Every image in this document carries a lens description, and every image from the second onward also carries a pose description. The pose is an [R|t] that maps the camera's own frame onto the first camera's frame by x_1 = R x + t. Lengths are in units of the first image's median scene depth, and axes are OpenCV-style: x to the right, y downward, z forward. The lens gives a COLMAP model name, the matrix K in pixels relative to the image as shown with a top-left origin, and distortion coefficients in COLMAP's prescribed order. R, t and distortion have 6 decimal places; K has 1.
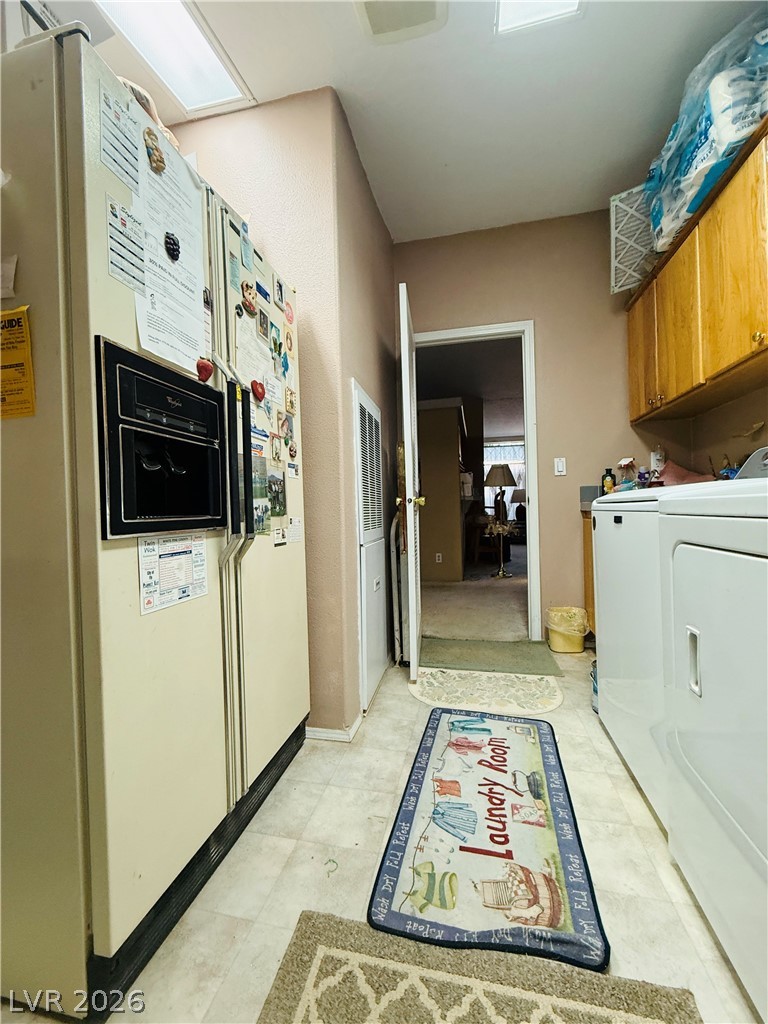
lens RADIAL K [[408.2, 0, 383.7], [0, 408.2, 509.2], [0, 0, 1]] dist [-0.001218, 0.000512]
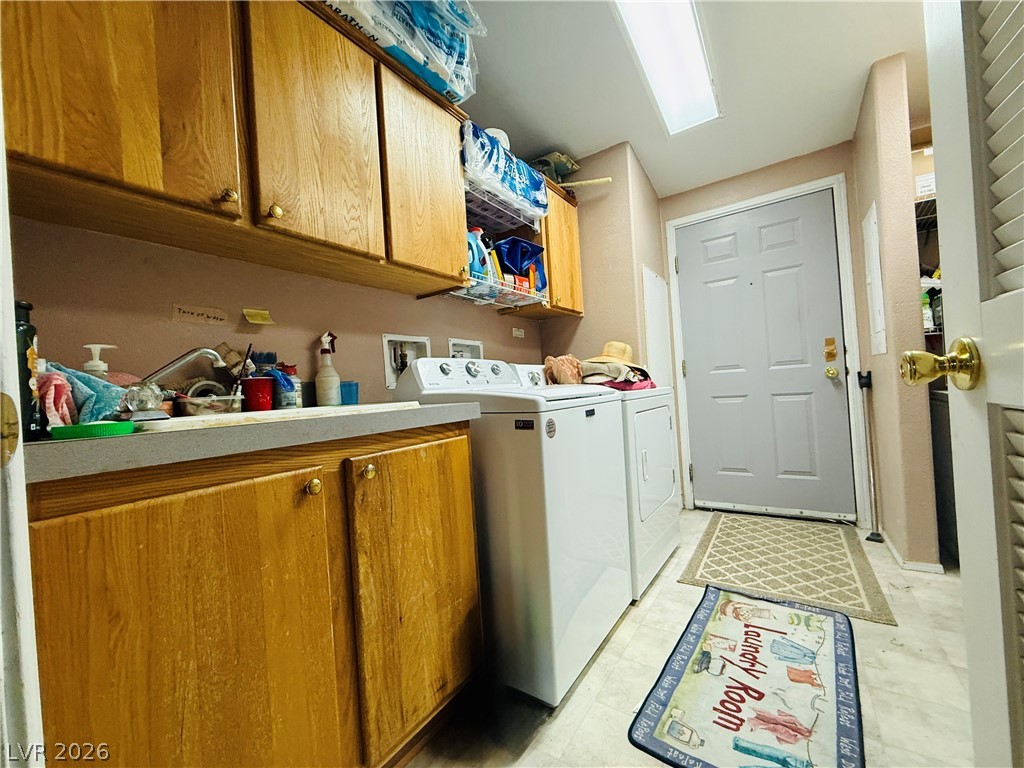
lens RADIAL K [[408.2, 0, 510.7], [0, 408.2, 385.5], [0, 0, 1]] dist [-0.001218, 0.000512]
pose [[-0.921681, 0.069798, 0.381619, 0.389963], [0.069033, 0.997491, -0.015715, -0.043539], [-0.381758, 0.011859, -0.924186, 2.217096]]
